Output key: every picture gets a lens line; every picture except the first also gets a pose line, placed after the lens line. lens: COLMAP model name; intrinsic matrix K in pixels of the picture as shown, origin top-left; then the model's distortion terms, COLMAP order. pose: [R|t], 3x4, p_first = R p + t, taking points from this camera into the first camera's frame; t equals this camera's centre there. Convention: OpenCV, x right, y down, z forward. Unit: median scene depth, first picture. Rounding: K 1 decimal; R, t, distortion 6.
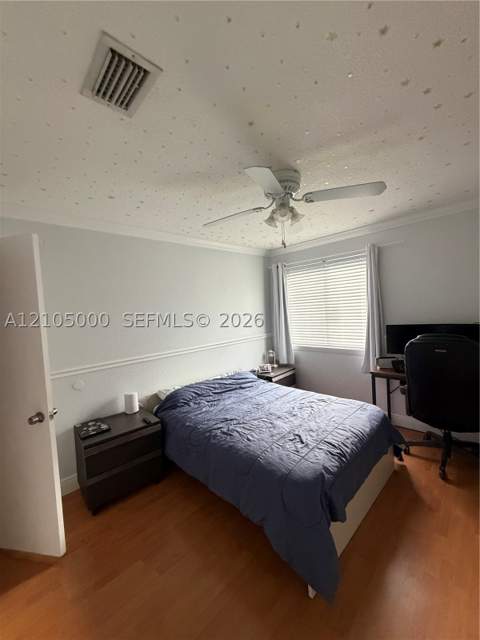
lens RADIAL K [[255.0, 0, 239.6], [0, 255.0, 318.7], [0, 0, 1]] dist [-0.000664, 0.000256]
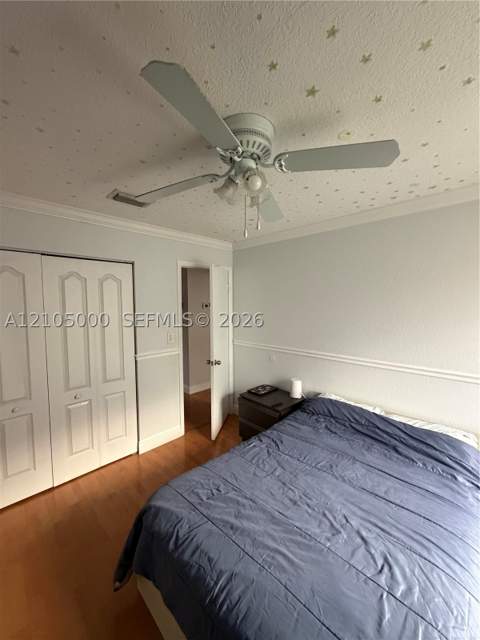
lens RADIAL K [[255.0, 0, 239.6], [0, 255.0, 318.7], [0, 0, 1]] dist [-0.000664, 0.000256]
pose [[0.014758, 0.122848, -0.992316, 0.675913], [-0.037472, 0.991795, 0.122226, -0.108895], [0.999189, 0.035380, 0.019240, 0.752050]]
